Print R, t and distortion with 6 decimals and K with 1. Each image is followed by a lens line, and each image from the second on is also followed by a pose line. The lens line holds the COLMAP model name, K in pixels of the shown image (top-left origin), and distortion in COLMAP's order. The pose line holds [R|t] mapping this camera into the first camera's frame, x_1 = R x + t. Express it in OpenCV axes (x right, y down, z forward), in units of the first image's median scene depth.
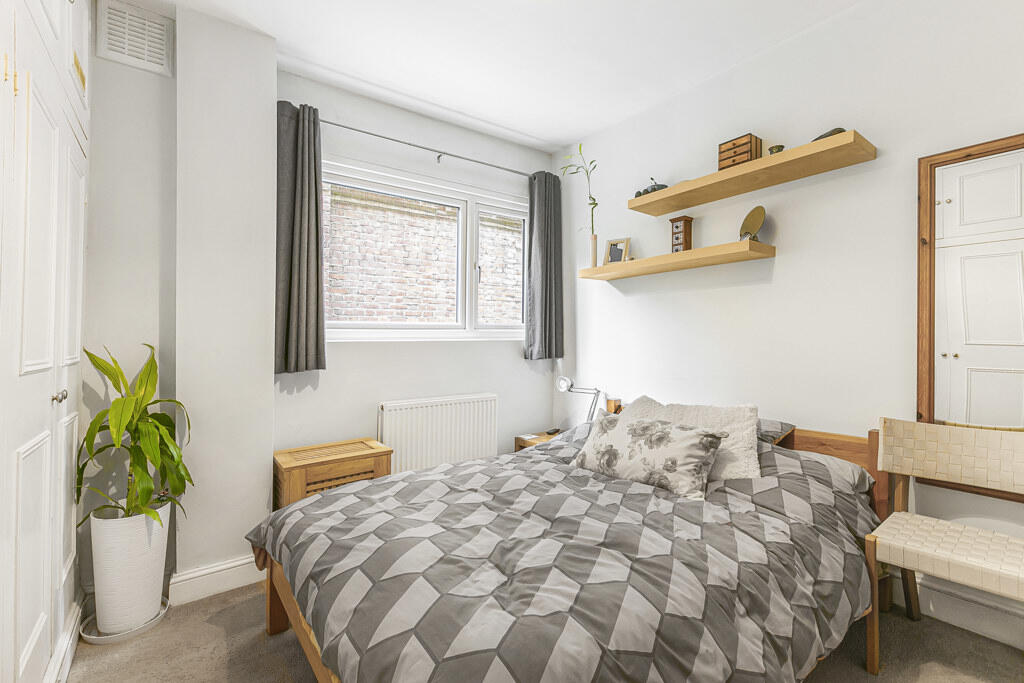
lens RADIAL K [[461.6, 0, 520.0], [0, 461.6, 342.9], [0, 0, 1]] dist [0.002340, 0.000970]
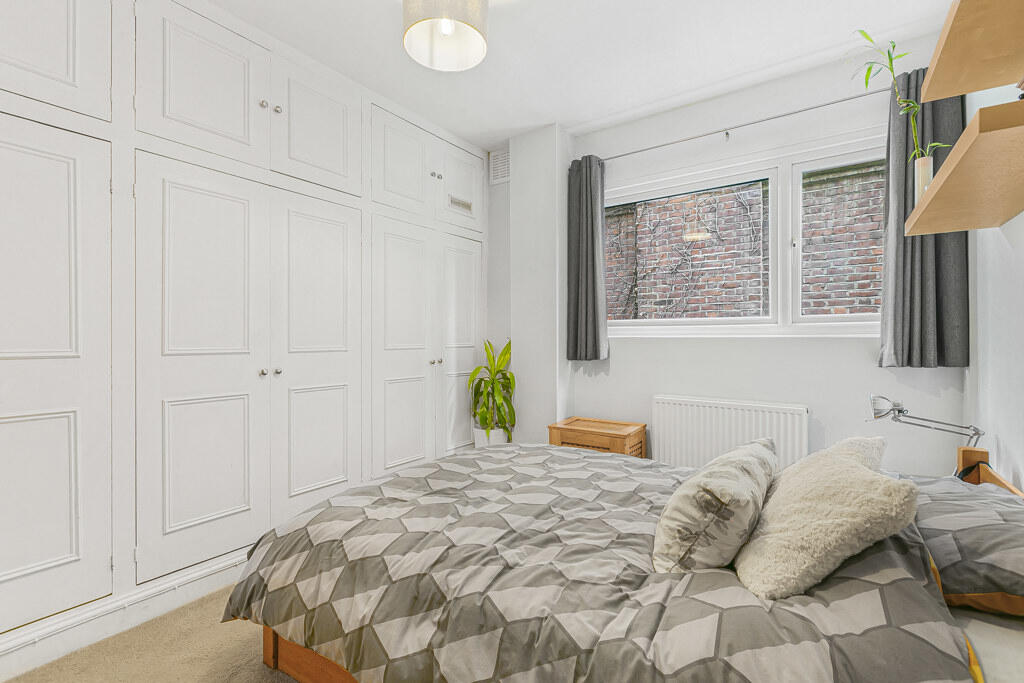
lens RADIAL K [[461.6, 0, 518.7], [0, 461.6, 334.4], [0, 0, 1]] dist [0.002340, 0.000970]
pose [[0.311812, 0.007386, -0.950115, 0.566970], [-0.009345, 0.999945, 0.004707, -0.010658], [0.950098, 0.007411, 0.311864, 0.333105]]
